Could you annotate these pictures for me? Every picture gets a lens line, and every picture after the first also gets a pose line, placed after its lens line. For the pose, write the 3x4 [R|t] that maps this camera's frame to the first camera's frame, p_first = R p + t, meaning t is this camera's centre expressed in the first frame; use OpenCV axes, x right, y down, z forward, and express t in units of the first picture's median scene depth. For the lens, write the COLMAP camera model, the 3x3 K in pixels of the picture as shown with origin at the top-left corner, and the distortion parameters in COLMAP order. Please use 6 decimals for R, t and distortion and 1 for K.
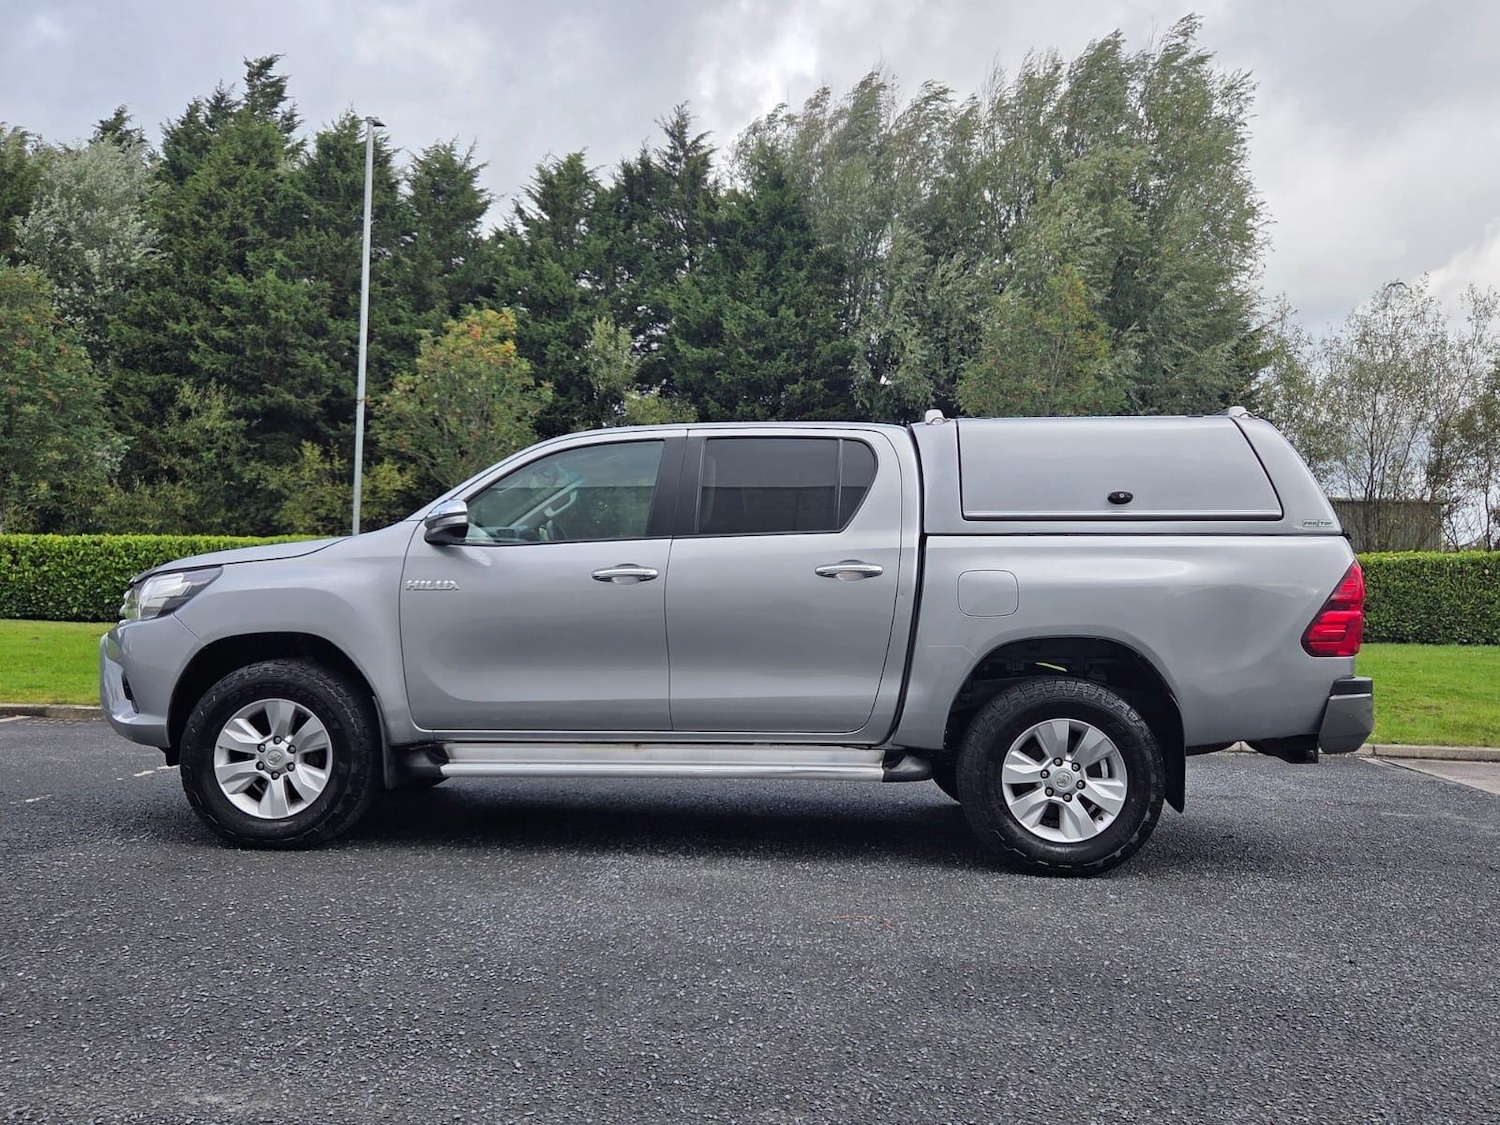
lens RADIAL K [[1277.1, 0, 745.5], [0, 1277.1, 550.6], [0, 0, 1]] dist [0.072283, -0.063750]
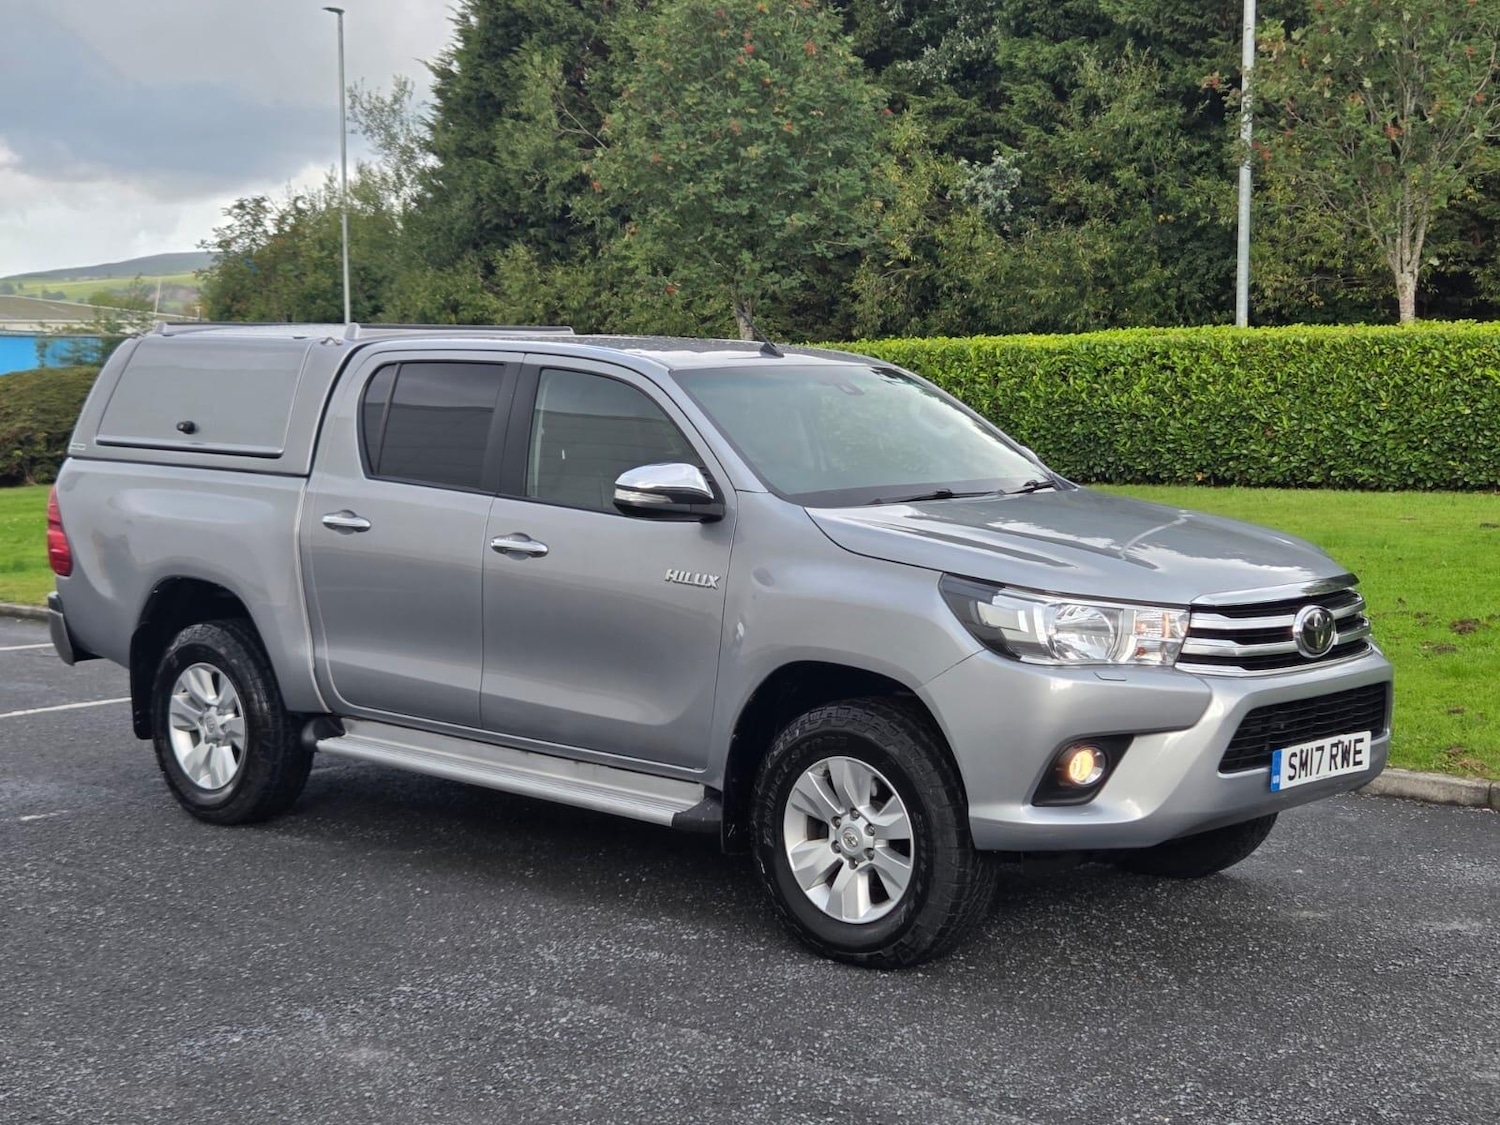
lens RADIAL K [[2358.0, 0, 743.1], [0, 2358.0, 587.5], [0, 0, 1]] dist [0.093418, -0.103335]
pose [[0.777687, 0.031774, -0.627849, 0.134808], [0.050376, 0.992360, 0.112620, -0.017215], [0.626630, -0.119211, 0.770145, 0.033299]]
